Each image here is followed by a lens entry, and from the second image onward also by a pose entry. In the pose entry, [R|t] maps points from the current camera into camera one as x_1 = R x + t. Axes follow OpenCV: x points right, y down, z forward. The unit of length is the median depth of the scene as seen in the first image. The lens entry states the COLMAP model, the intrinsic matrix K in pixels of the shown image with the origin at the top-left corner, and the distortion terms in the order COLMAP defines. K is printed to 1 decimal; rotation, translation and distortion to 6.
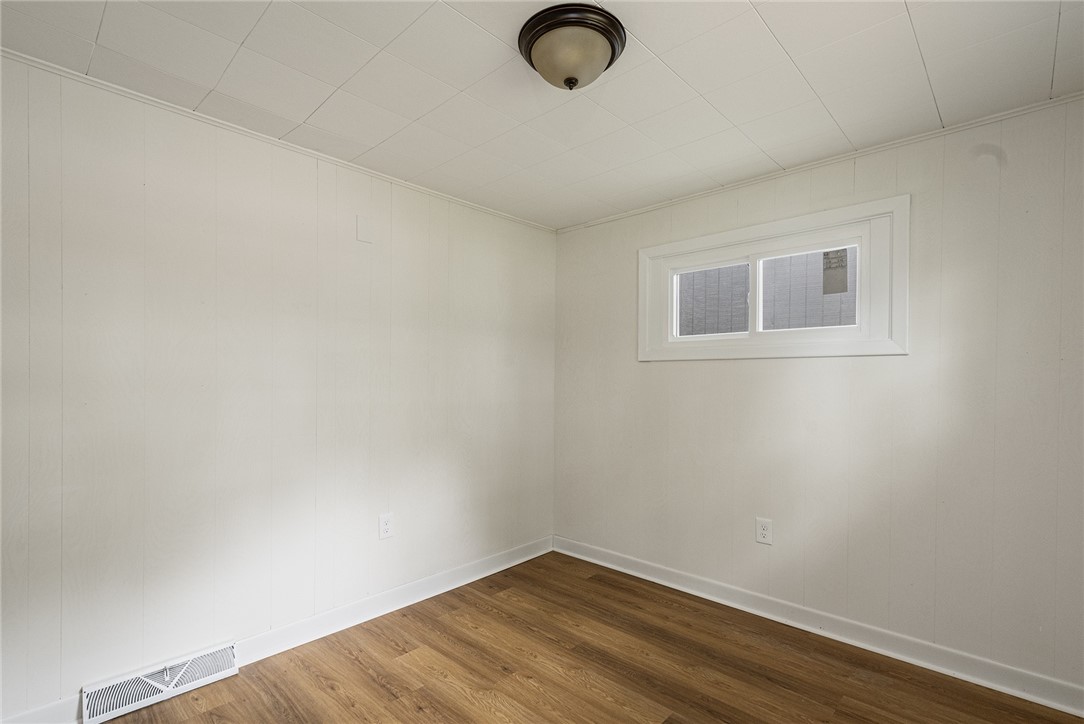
lens RADIAL K [[499.3, 0, 542.1], [0, 499.3, 369.0], [0, 0, 1]] dist [-0.000842, -0.000054]
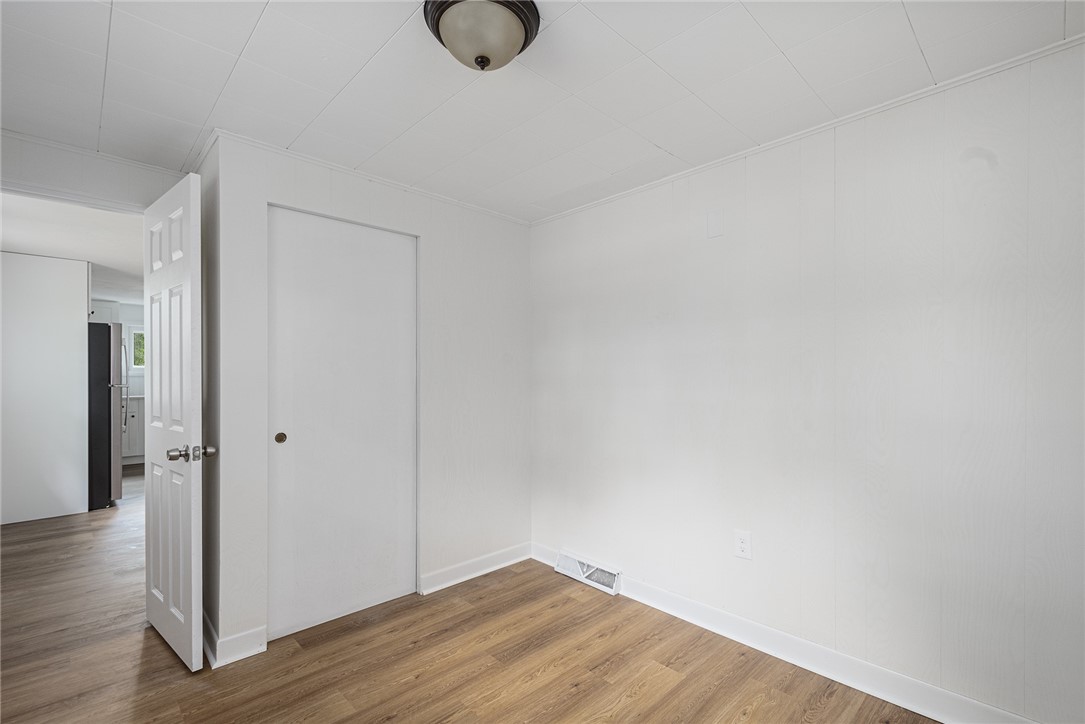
lens RADIAL K [[482.4, 0, 542.4], [0, 482.4, 369.6], [0, 0, 1]] dist [0.011096, -0.000987]
pose [[-0.044079, -0.016211, -0.998897, 0.662532], [0.024794, 0.999543, -0.017316, 0.011152], [0.998720, -0.025530, -0.043657, 0.802382]]
